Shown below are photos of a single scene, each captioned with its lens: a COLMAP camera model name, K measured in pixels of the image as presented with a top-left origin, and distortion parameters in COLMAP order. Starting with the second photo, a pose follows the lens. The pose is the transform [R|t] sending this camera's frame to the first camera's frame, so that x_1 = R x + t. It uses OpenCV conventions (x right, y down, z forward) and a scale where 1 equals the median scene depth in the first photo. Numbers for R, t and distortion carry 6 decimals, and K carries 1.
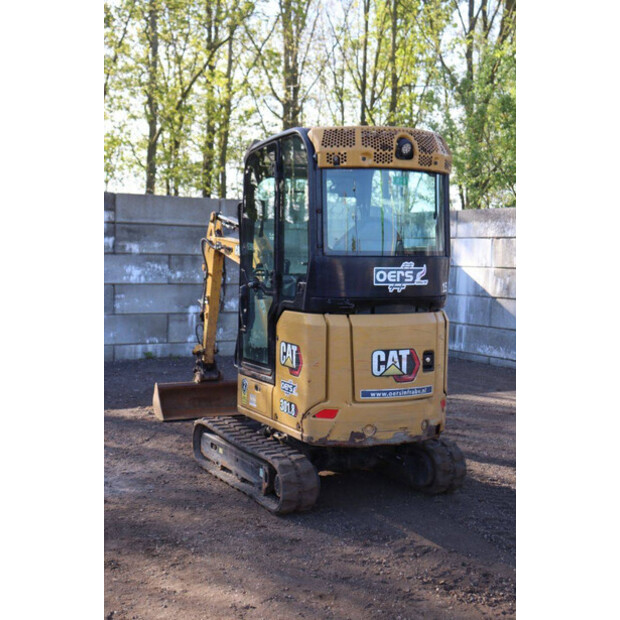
lens RADIAL K [[911.0, 0, 315.0], [0, 911.0, 306.0], [0, 0, 1]] dist [0.046040, 0.000000]
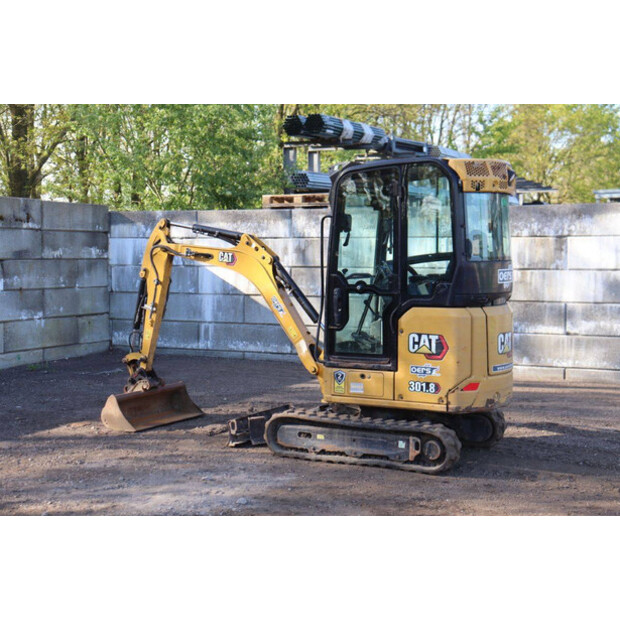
lens RADIAL K [[1036.9, 0, 321.8], [0, 1036.9, 298.6], [0, 0, 1]] dist [0.157593, 0.000000]
pose [[0.818570, -0.045612, 0.572594, -0.957385], [0.049550, 0.998734, 0.008722, -0.025709], [-0.572266, 0.021233, 0.819793, -0.061471]]
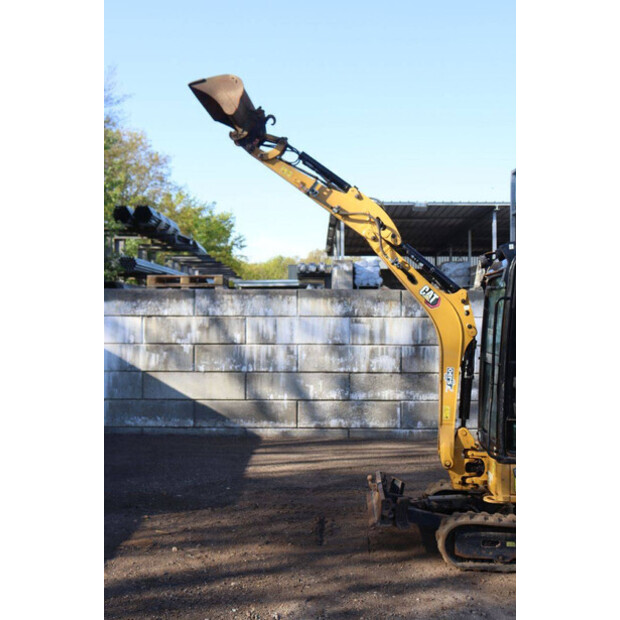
lens RADIAL K [[753.9, 0, 303.6], [0, 753.9, 295.1], [0, 0, 1]] dist [0.001745, 0.000000]
pose [[0.516187, 0.012857, 0.856379, -1.083736], [0.058453, 0.997027, -0.050201, -0.099949], [-0.854479, 0.075971, 0.513901, 0.865705]]
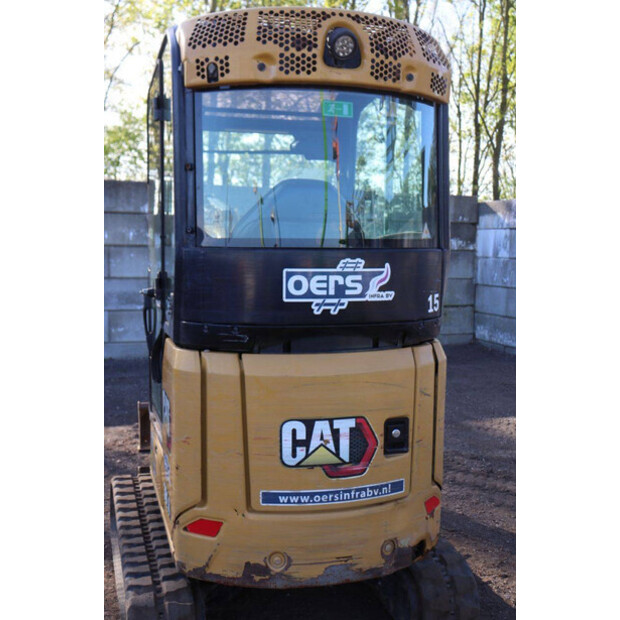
lens RADIAL K [[753.9, 0, 306.6], [0, 753.9, 306.1], [0, 0, 1]] dist [0.001745, 0.000000]
pose [[0.982150, 0.012805, -0.187661, 0.158558], [-0.008942, 0.999731, 0.021420, -0.029179], [0.187884, -0.019359, 0.982000, 0.545827]]
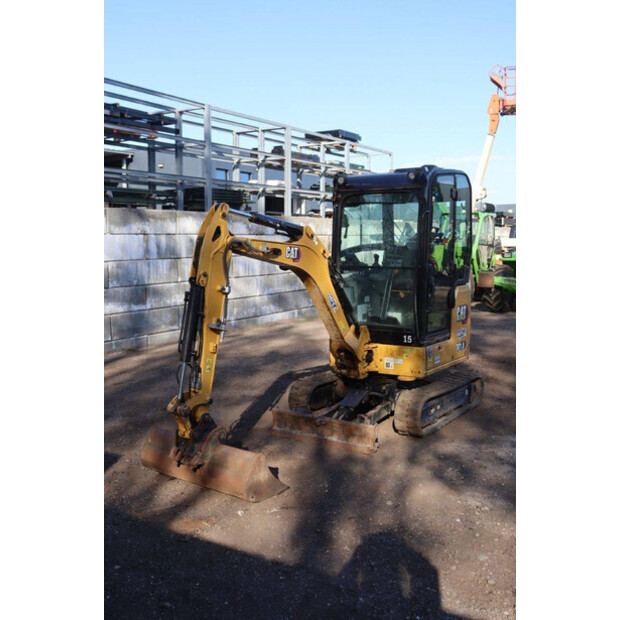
lens RADIAL K [[652.5, 0, 310.3], [0, 652.5, 308.6], [0, 0, 1]] dist [-0.050368, 0.000000]
pose [[-0.469465, -0.105022, 0.876683, -0.930943], [0.052993, 0.987760, 0.146706, -0.140526], [-0.881359, 0.115332, -0.458153, 1.807399]]
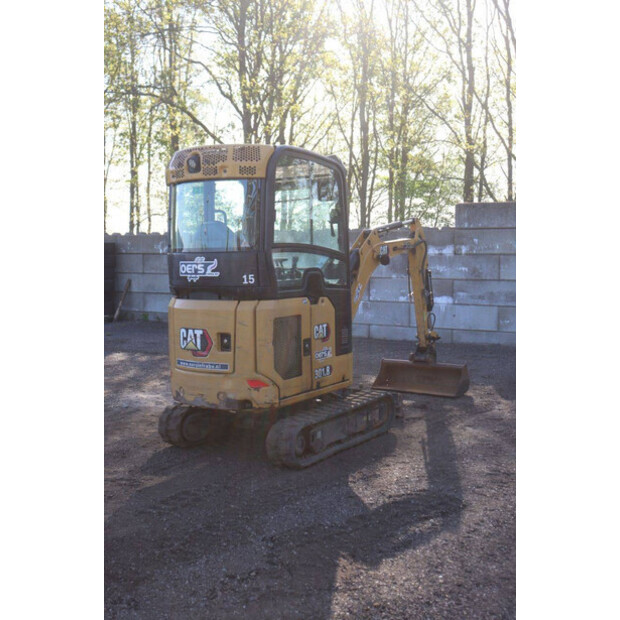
lens RADIAL K [[750.2, 0, 309.3], [0, 750.2, 309.2], [0, 0, 1]] dist [-0.072476, 0.000000]
pose [[0.476670, 0.048989, -0.877716, 1.028323], [-0.041148, 0.998595, 0.033389, -0.018283], [0.878119, 0.020201, 0.478016, 0.648029]]
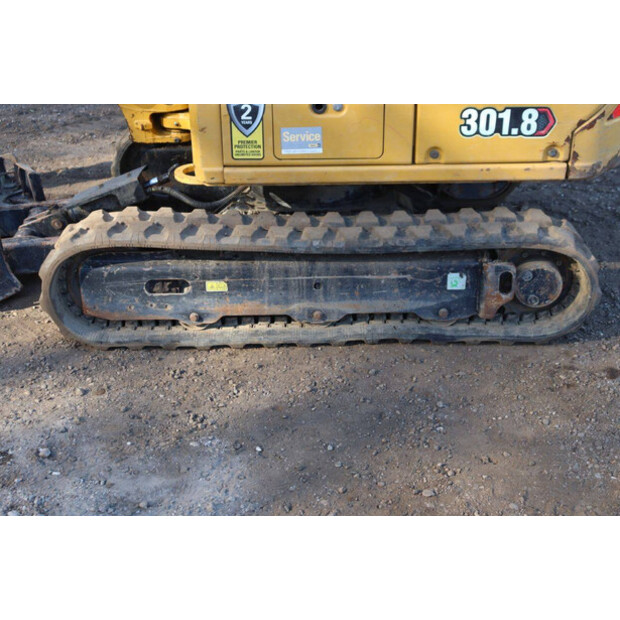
lens RADIAL K [[997.9, 0, 316.2], [0, 997.9, 309.8], [0, 0, 1]] dist [0.128241, 0.000000]
pose [[0.460567, -0.414139, 0.785090, -0.509900], [0.081935, 0.900544, 0.426974, -0.023438], [-0.883835, -0.132324, 0.448693, 0.876655]]
